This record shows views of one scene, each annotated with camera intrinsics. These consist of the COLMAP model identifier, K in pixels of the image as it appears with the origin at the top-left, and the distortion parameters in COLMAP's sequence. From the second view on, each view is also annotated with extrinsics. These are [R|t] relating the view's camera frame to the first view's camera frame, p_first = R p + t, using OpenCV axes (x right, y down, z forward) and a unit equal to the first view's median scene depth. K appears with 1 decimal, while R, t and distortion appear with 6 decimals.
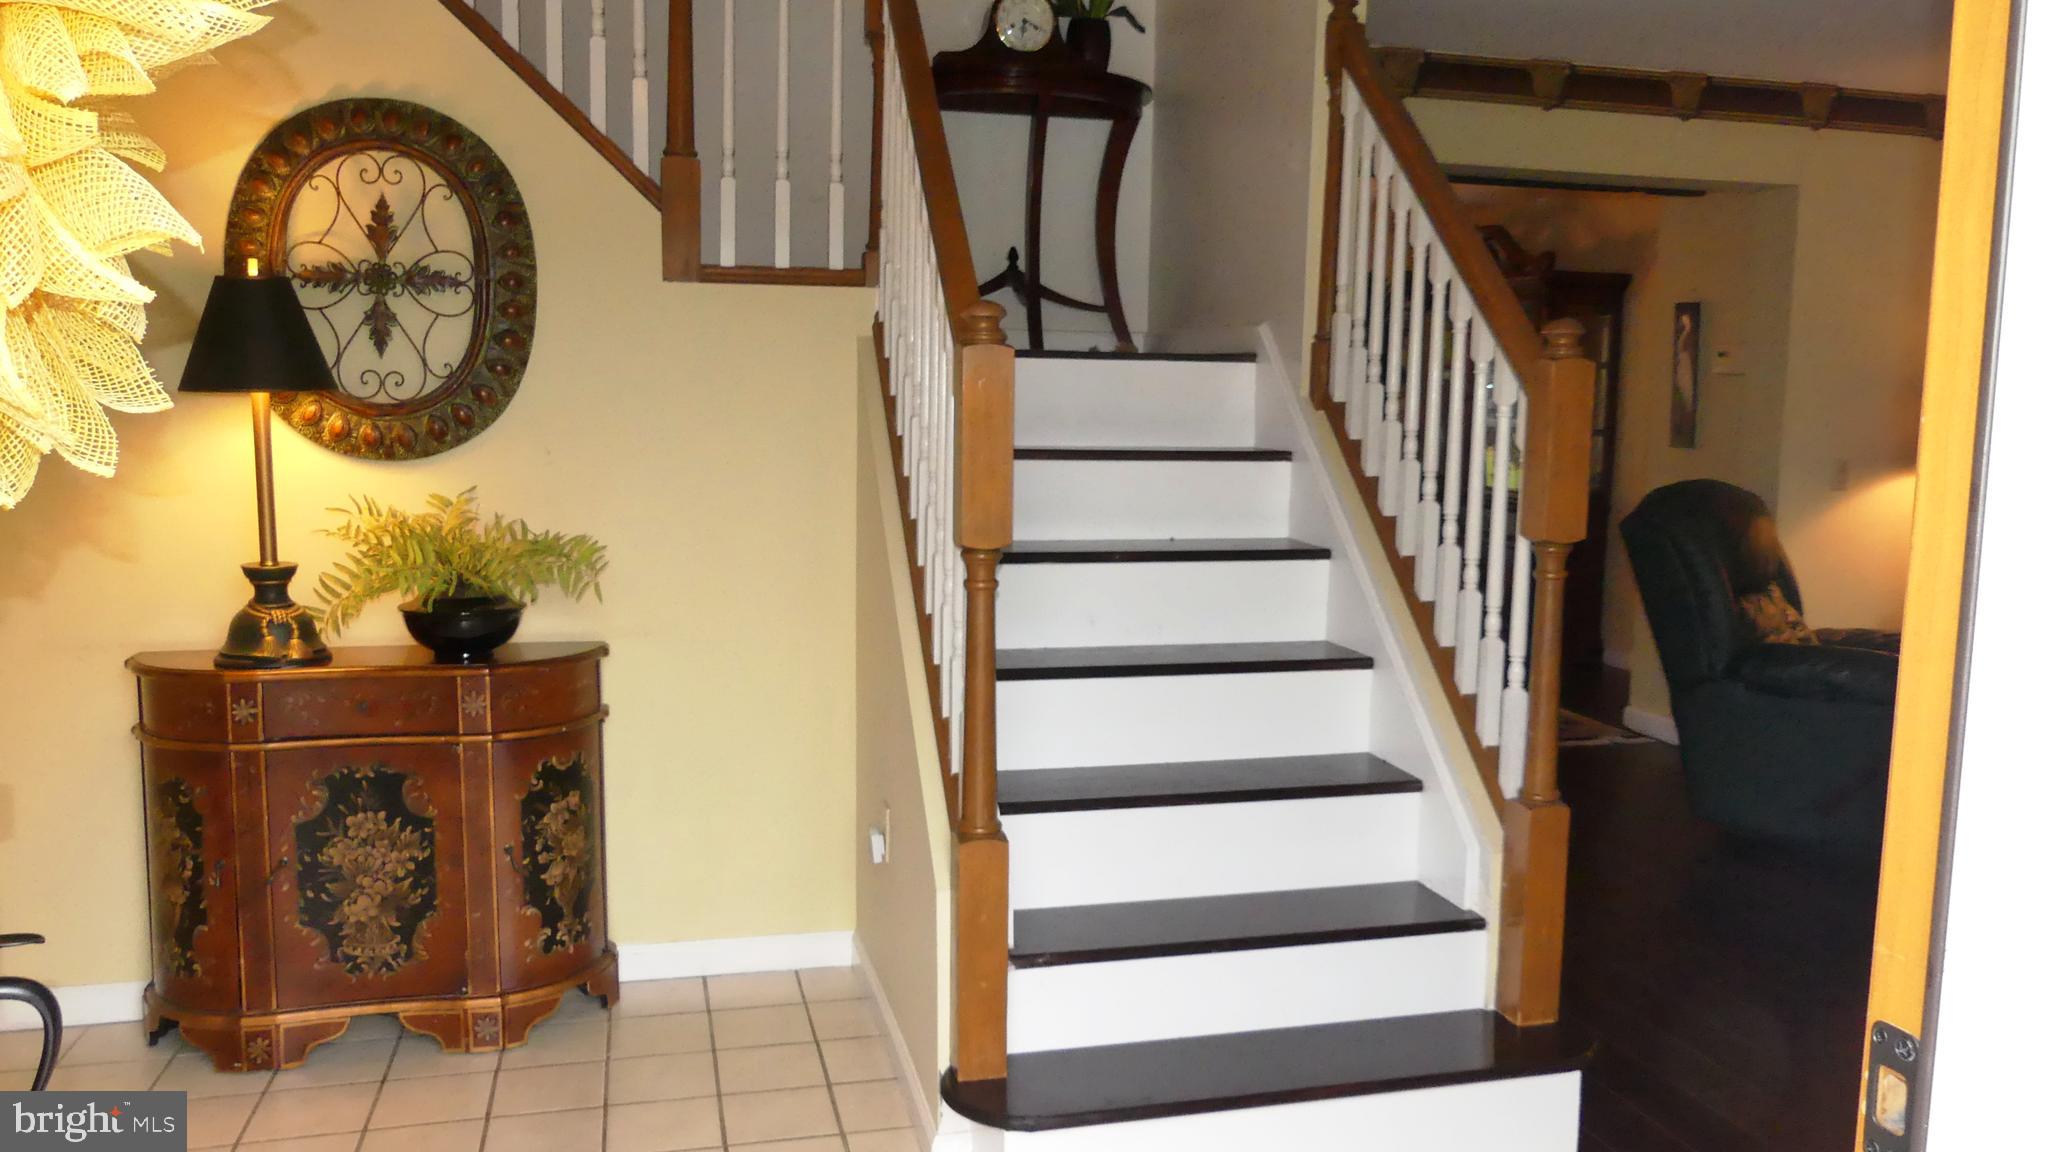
lens RADIAL K [[1567.0, 0, 1035.7], [0, 1567.0, 580.9], [0, 0, 1]] dist [-0.003557, 0.004434]
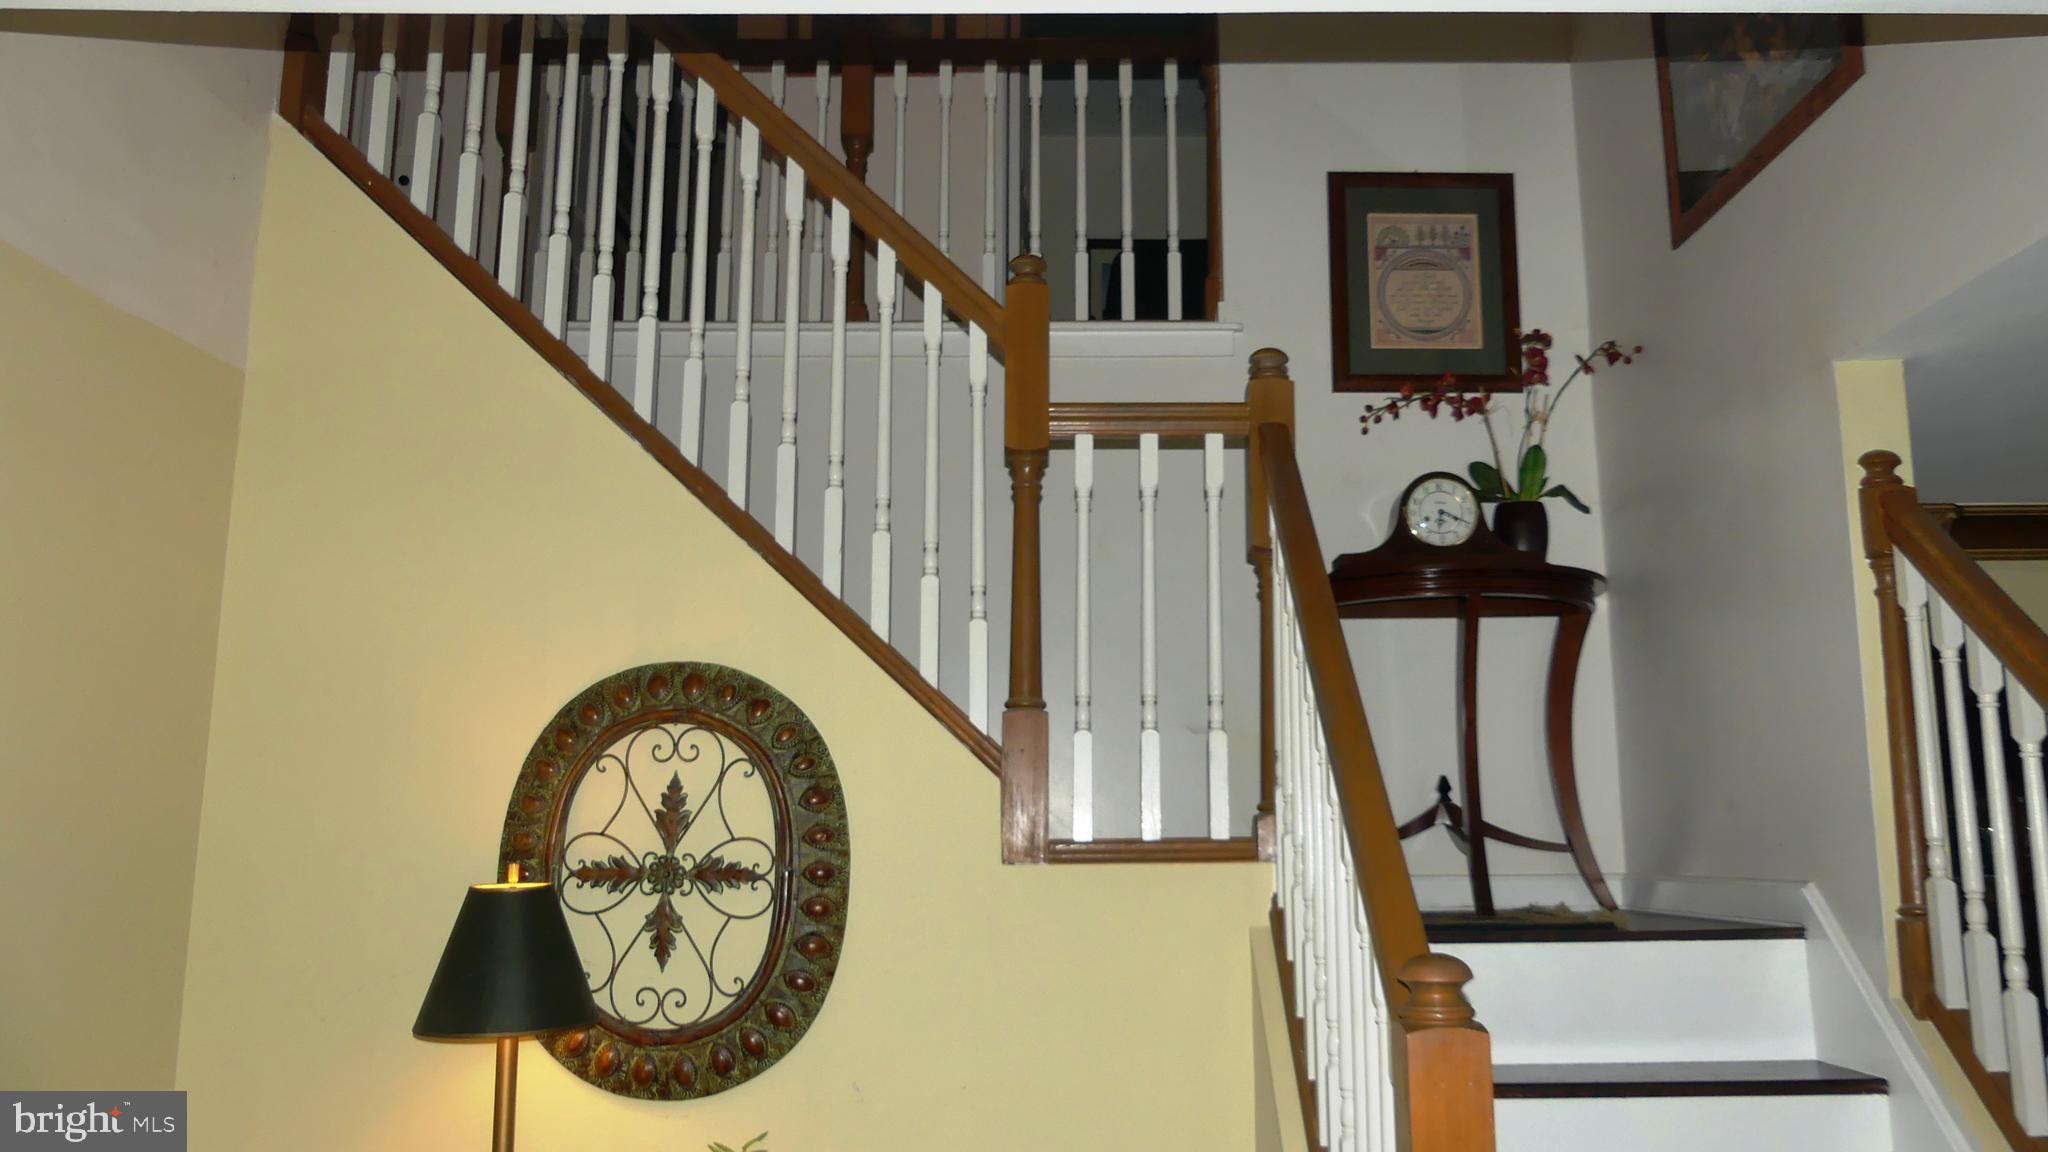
lens RADIAL K [[1566.8, 0, 1028.5], [0, 1566.8, 571.9], [0, 0, 1]] dist [-0.014879, 0.000987]
pose [[0.966142, -0.063538, -0.250063, -0.017863], [-0.013187, 0.955775, -0.293802, -0.102628], [0.257672, 0.287152, 0.922577, 0.236084]]
